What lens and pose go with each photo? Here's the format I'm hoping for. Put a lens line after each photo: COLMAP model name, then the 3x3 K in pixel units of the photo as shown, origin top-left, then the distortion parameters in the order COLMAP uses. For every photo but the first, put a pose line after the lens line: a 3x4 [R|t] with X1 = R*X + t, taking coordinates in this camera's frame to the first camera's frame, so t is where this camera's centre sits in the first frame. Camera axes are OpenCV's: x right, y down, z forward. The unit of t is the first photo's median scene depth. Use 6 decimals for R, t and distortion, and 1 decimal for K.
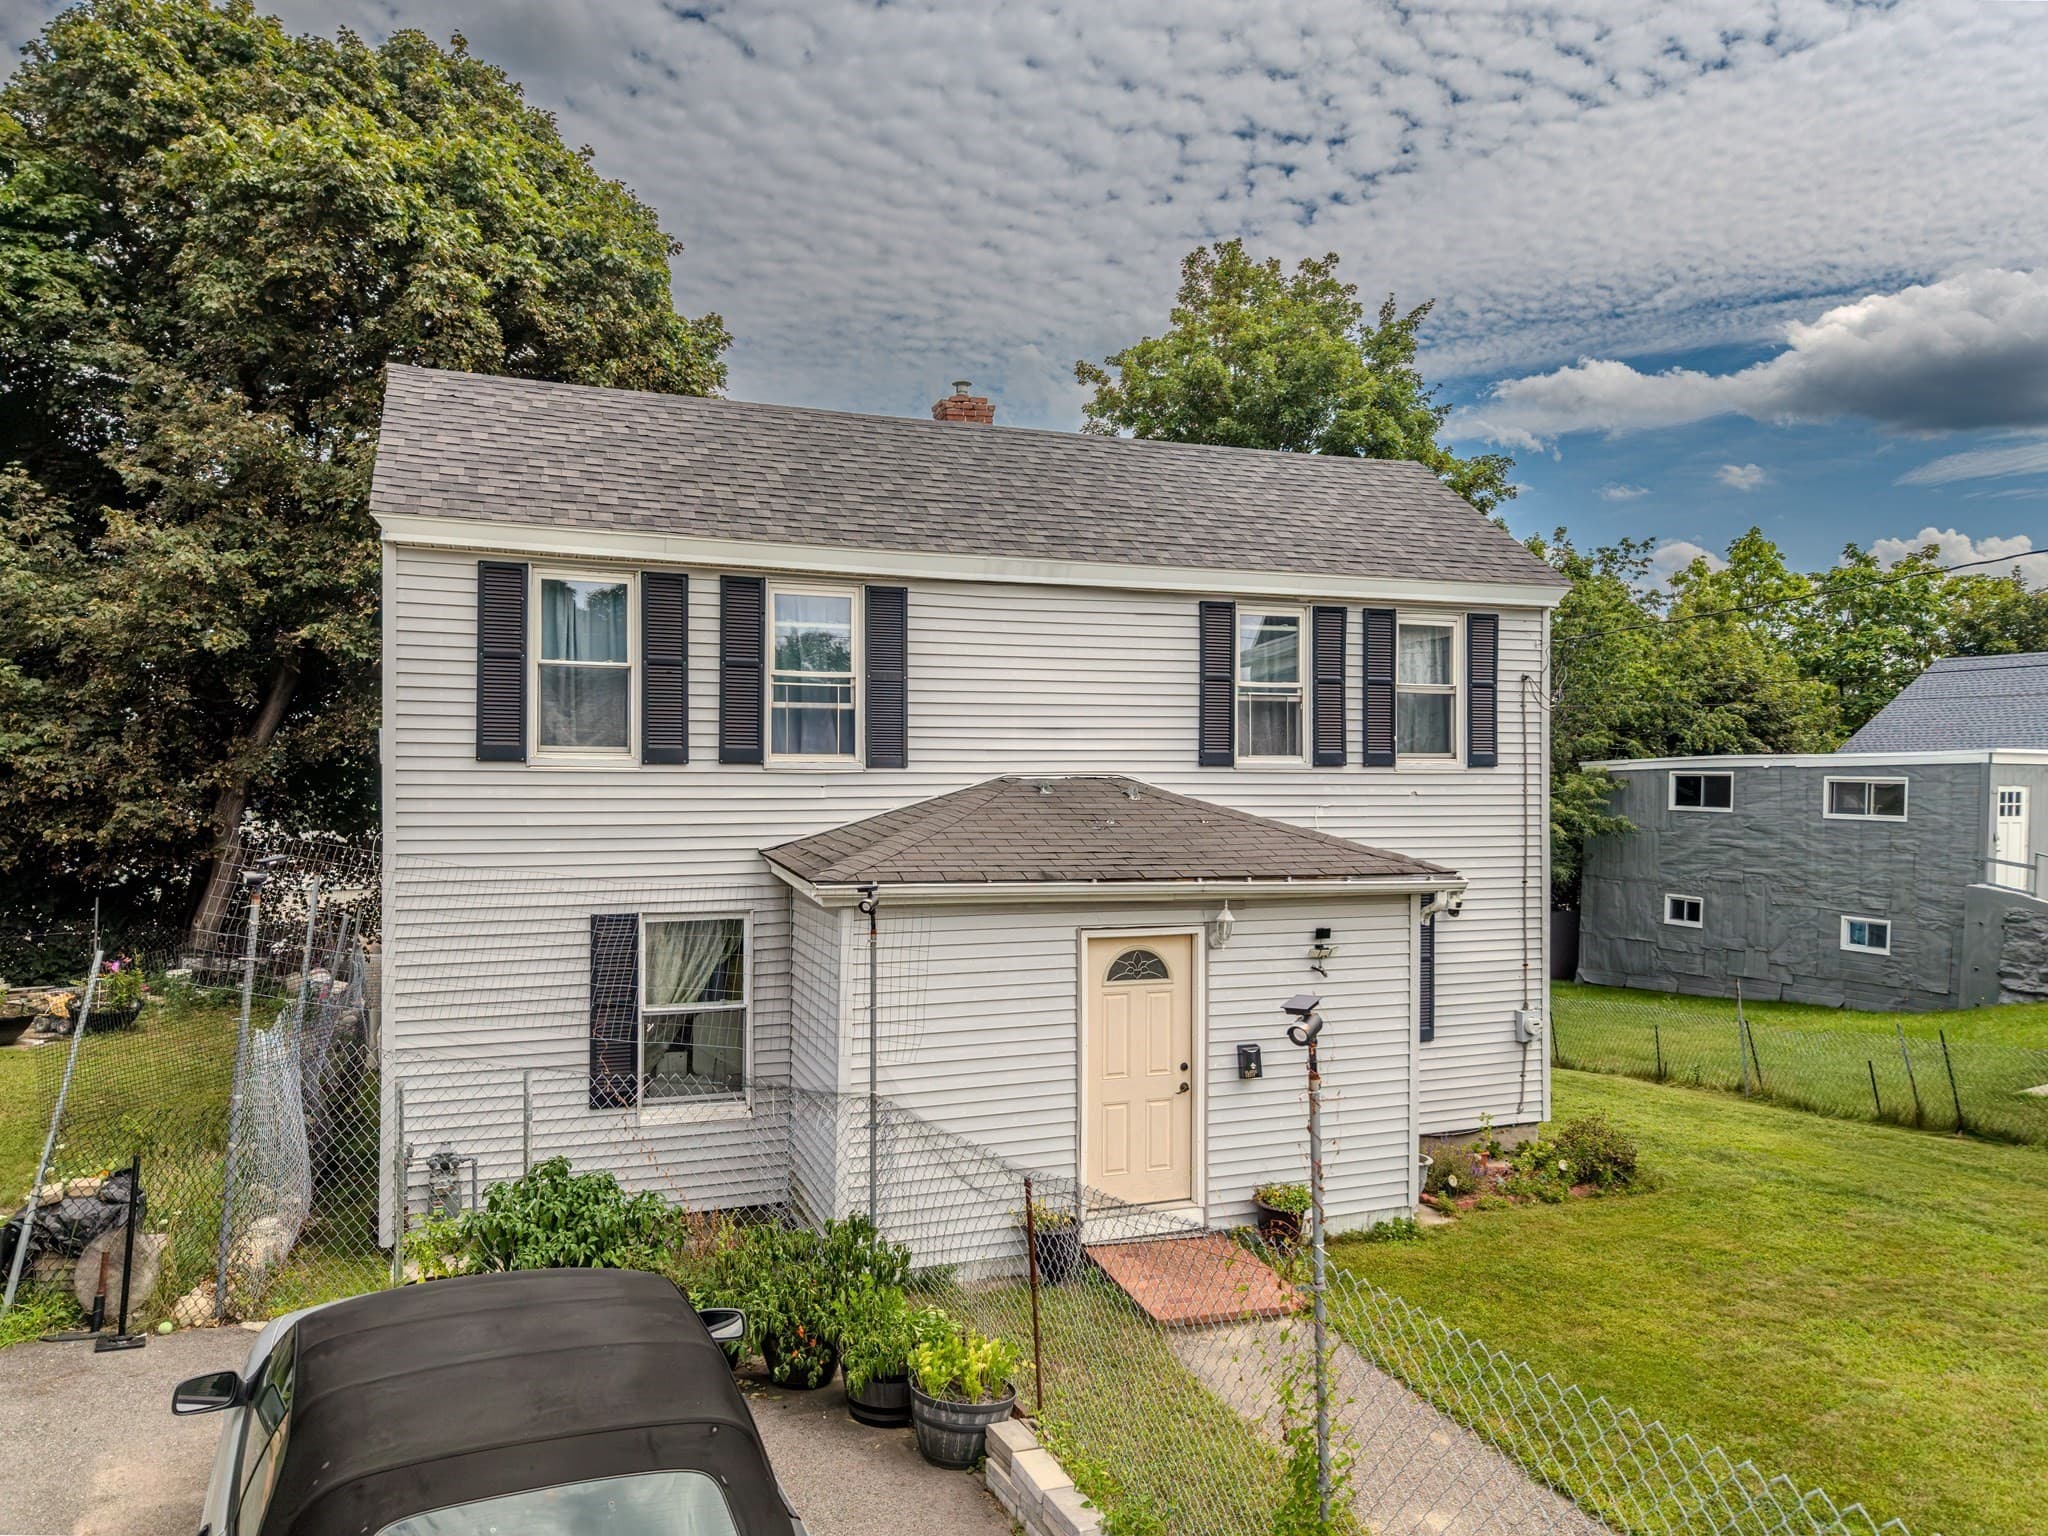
lens RADIAL K [[1400.2, 0, 1024.0], [0, 1400.2, 768.0], [0, 0, 1]] dist [0.048349, -0.072577]
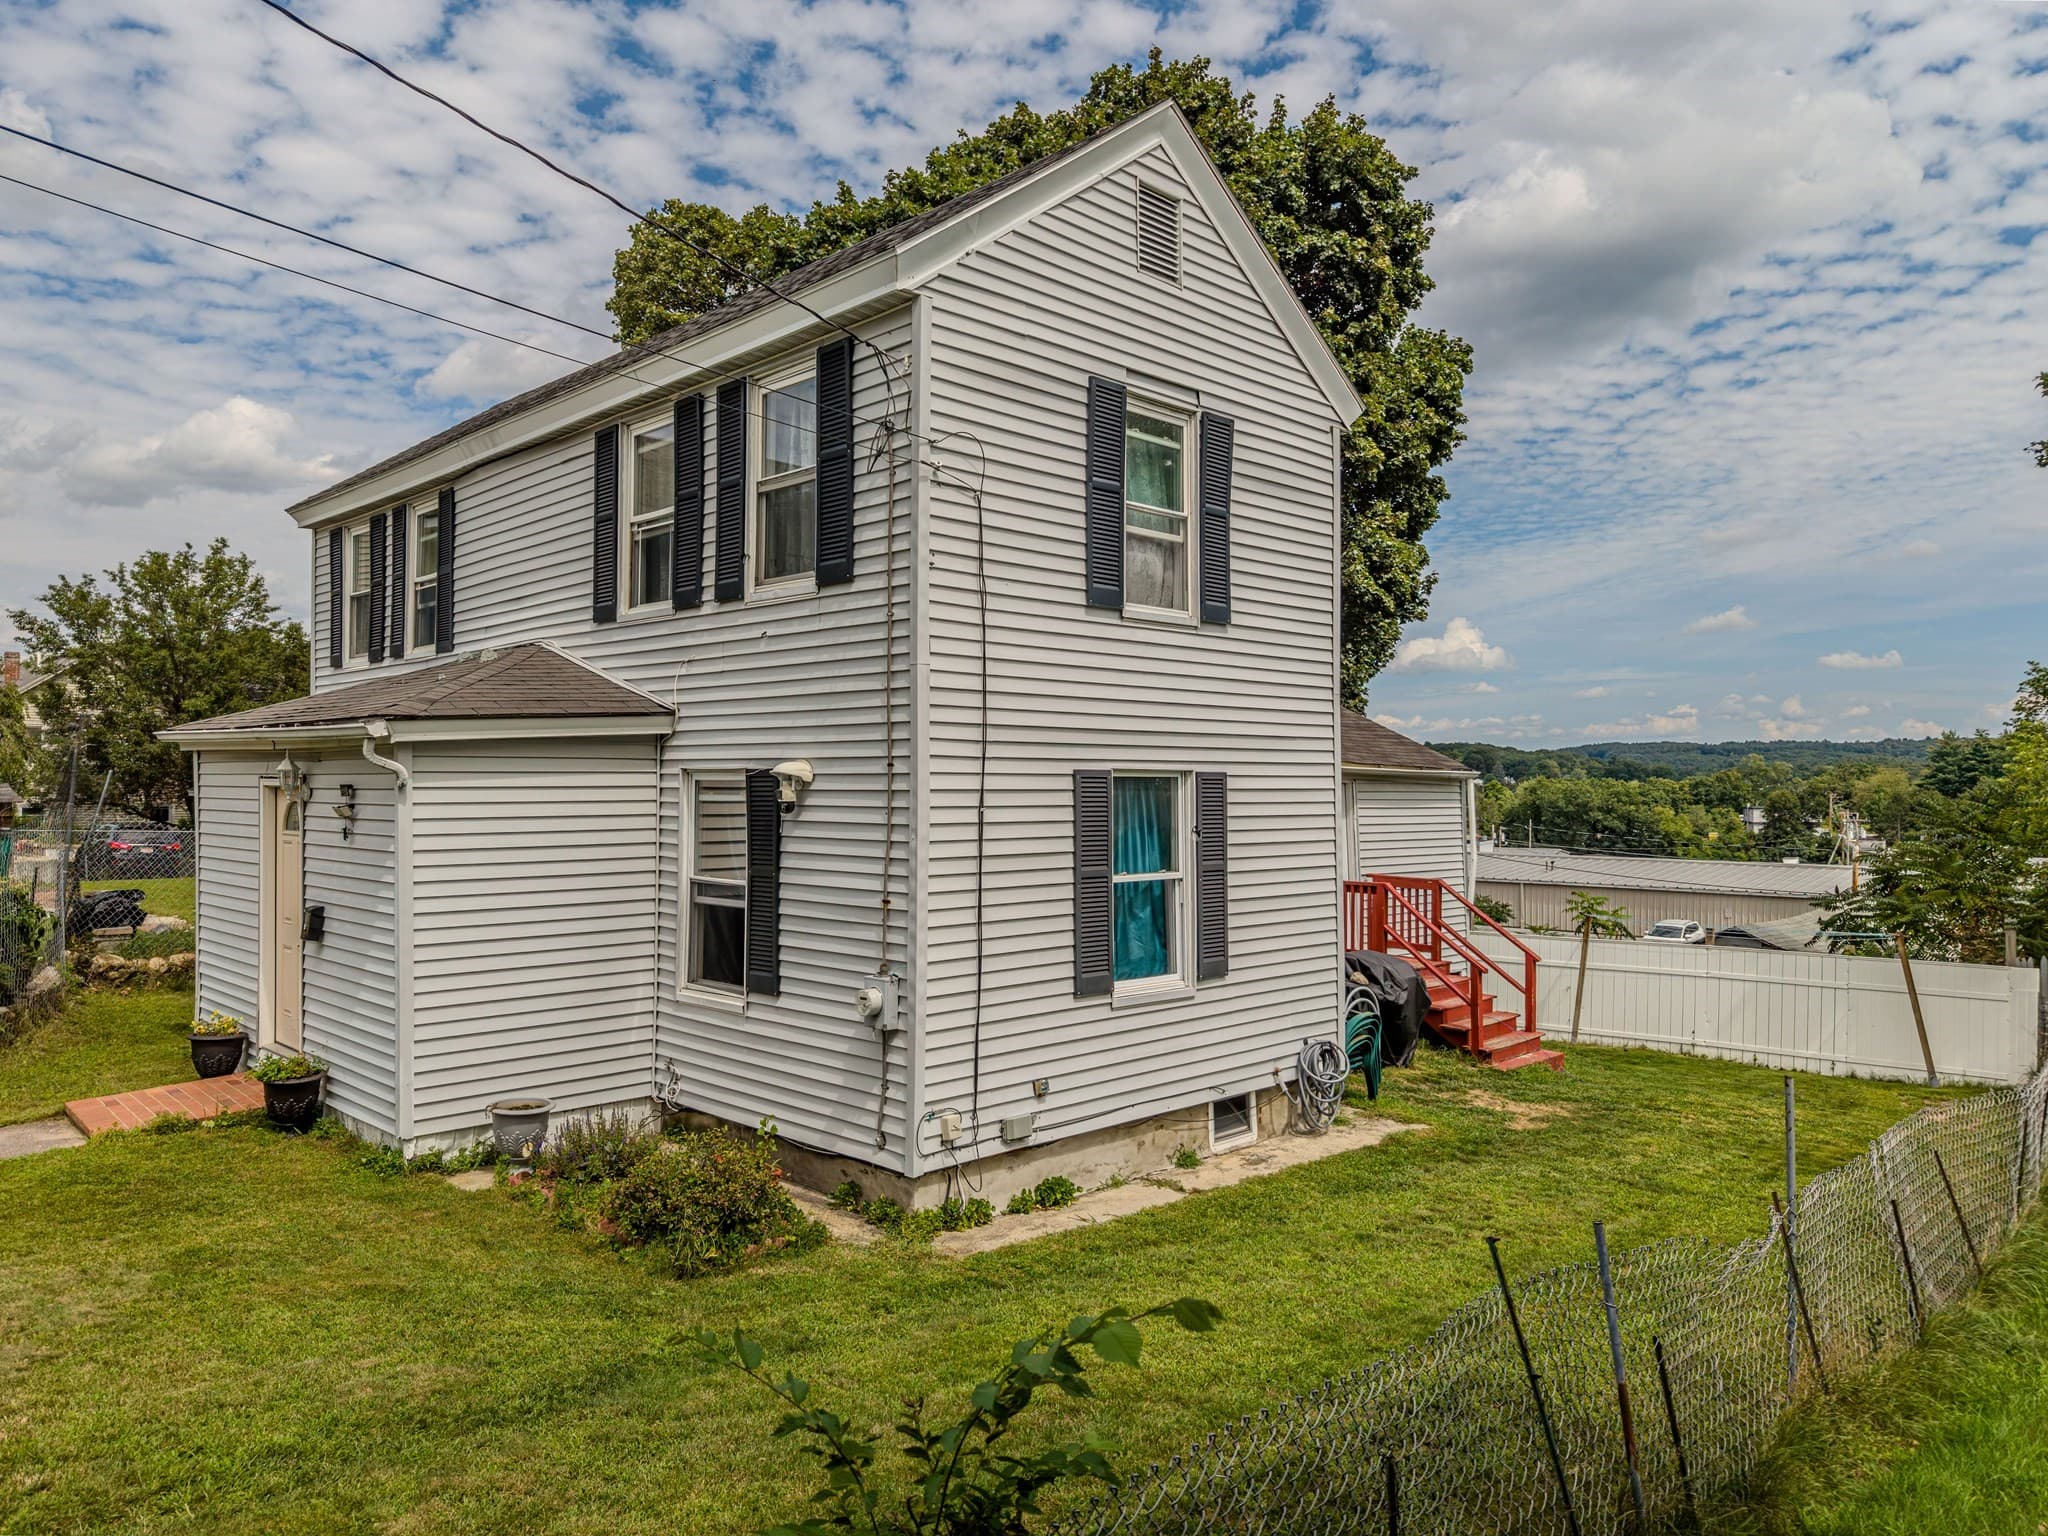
lens RADIAL K [[1400.2, 0, 1024.0], [0, 1400.2, 768.0], [0, 0, 1]] dist [0.048349, -0.072577]
pose [[0.401776, -0.014389, -0.915625, 1.056041], [-0.002222, 0.999858, -0.016688, 0.104297], [0.915735, 0.008739, 0.401687, 0.921965]]
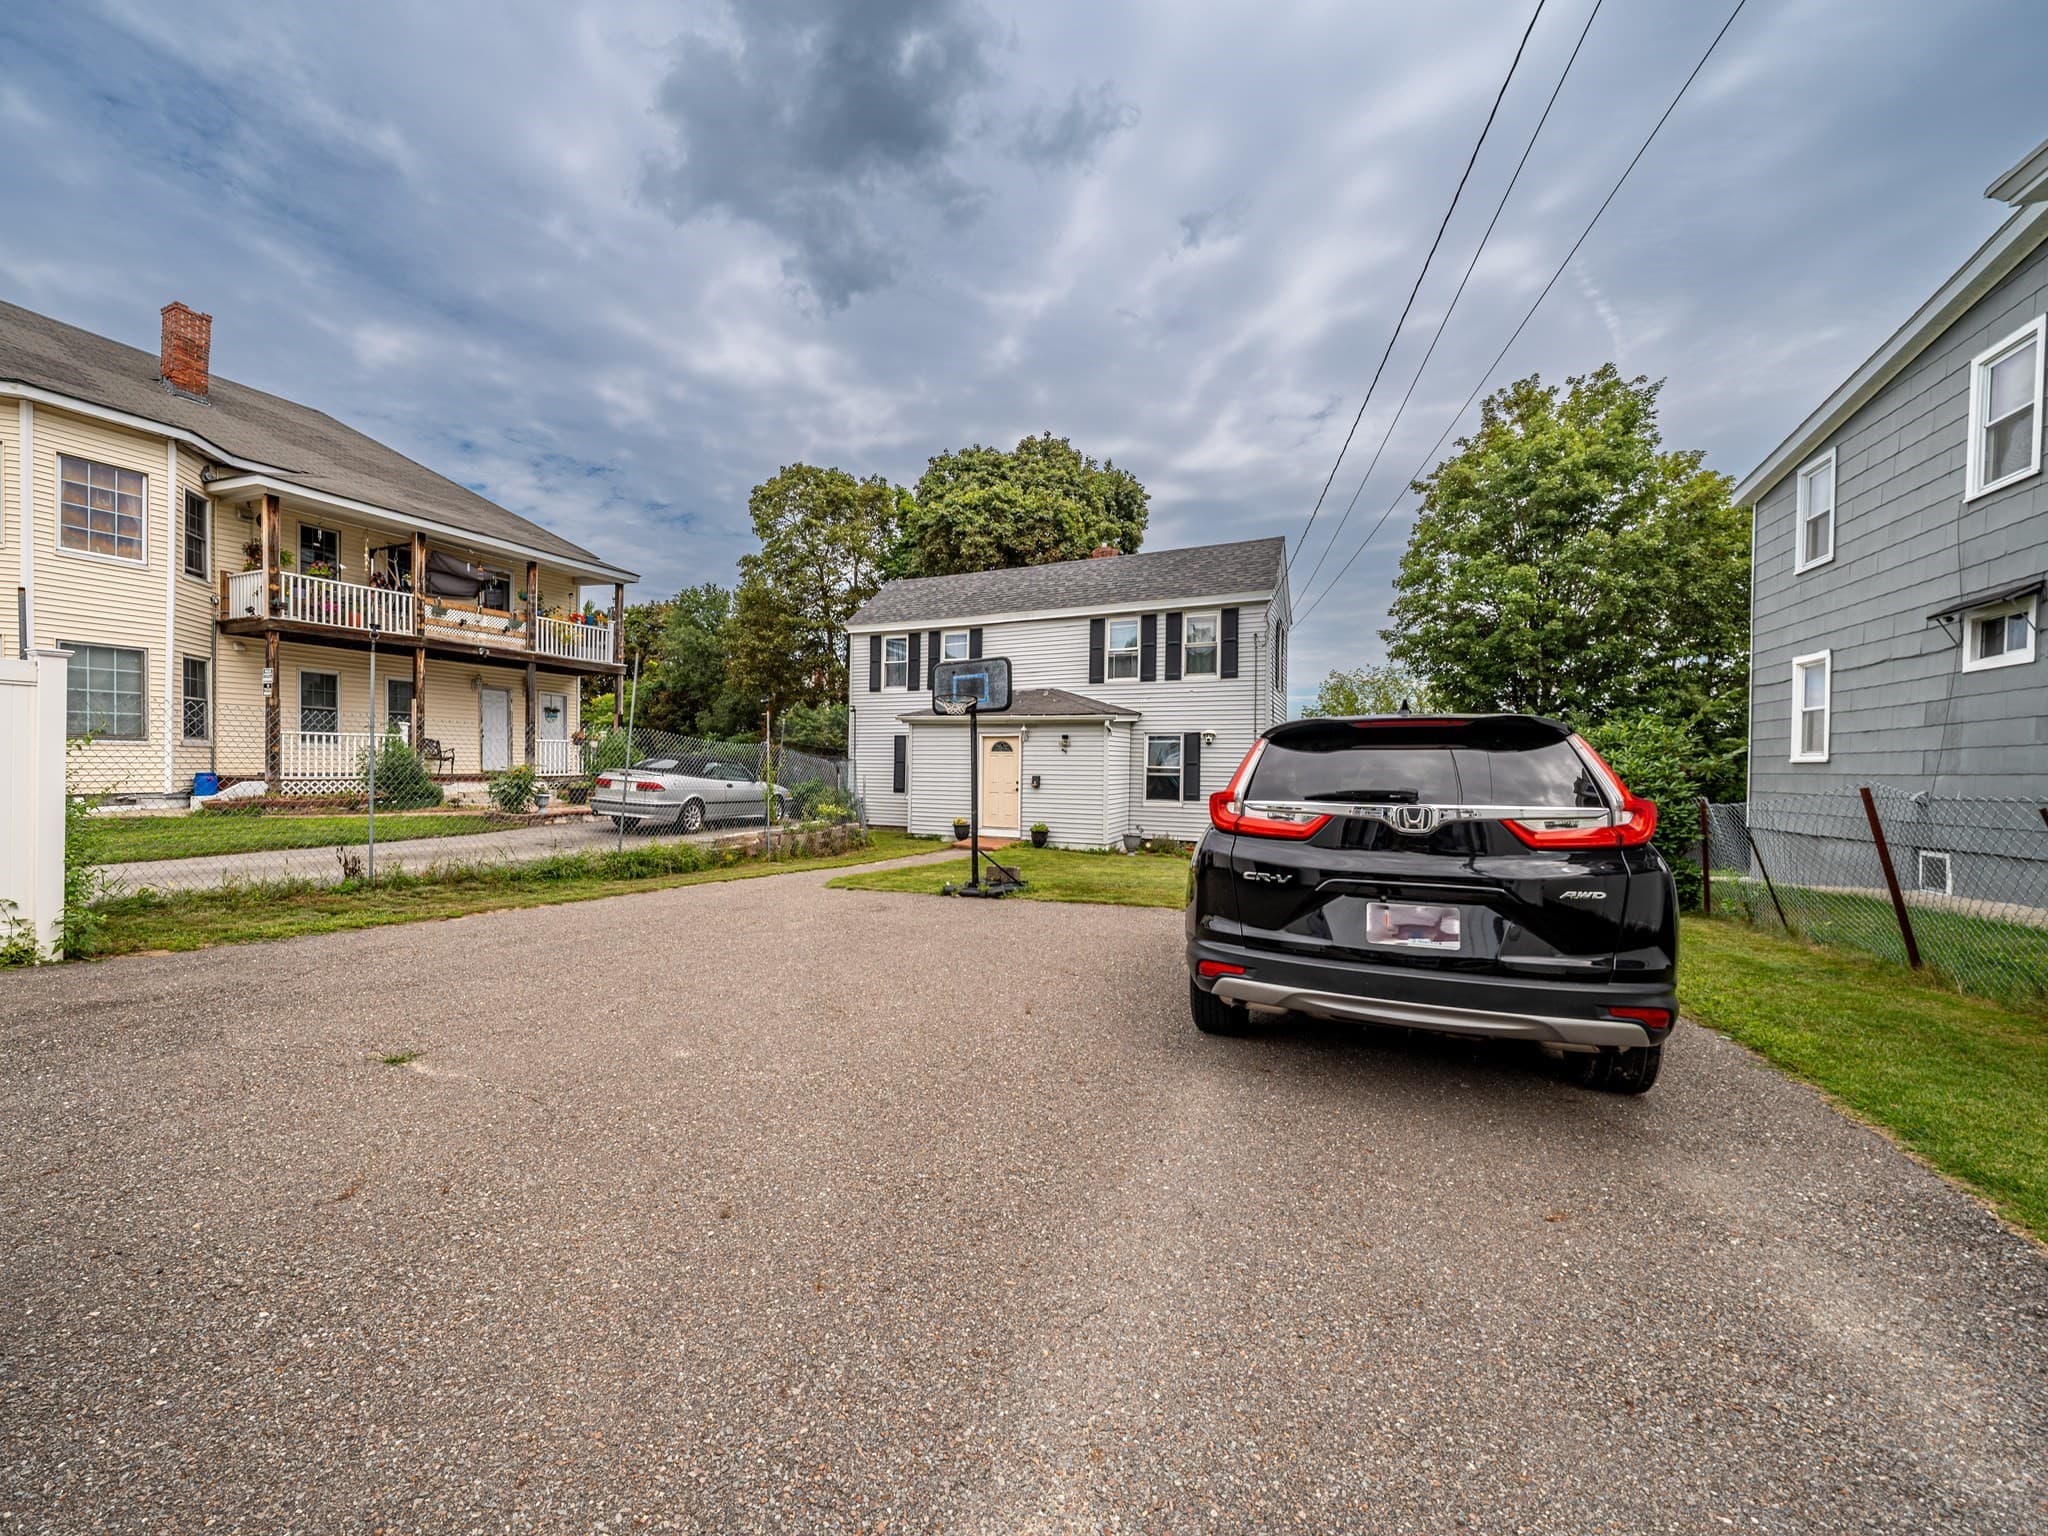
lens RADIAL K [[817.2, 0, 937.4], [0, 817.2, 767.7], [0, 0, 1]] dist [-0.001284, -0.000077]
pose [[0.655746, 0.006347, -0.754955, 1.107356], [-0.009464, 0.999955, 0.000186, 0.160140], [0.754922, 0.007023, 0.655776, -0.197204]]
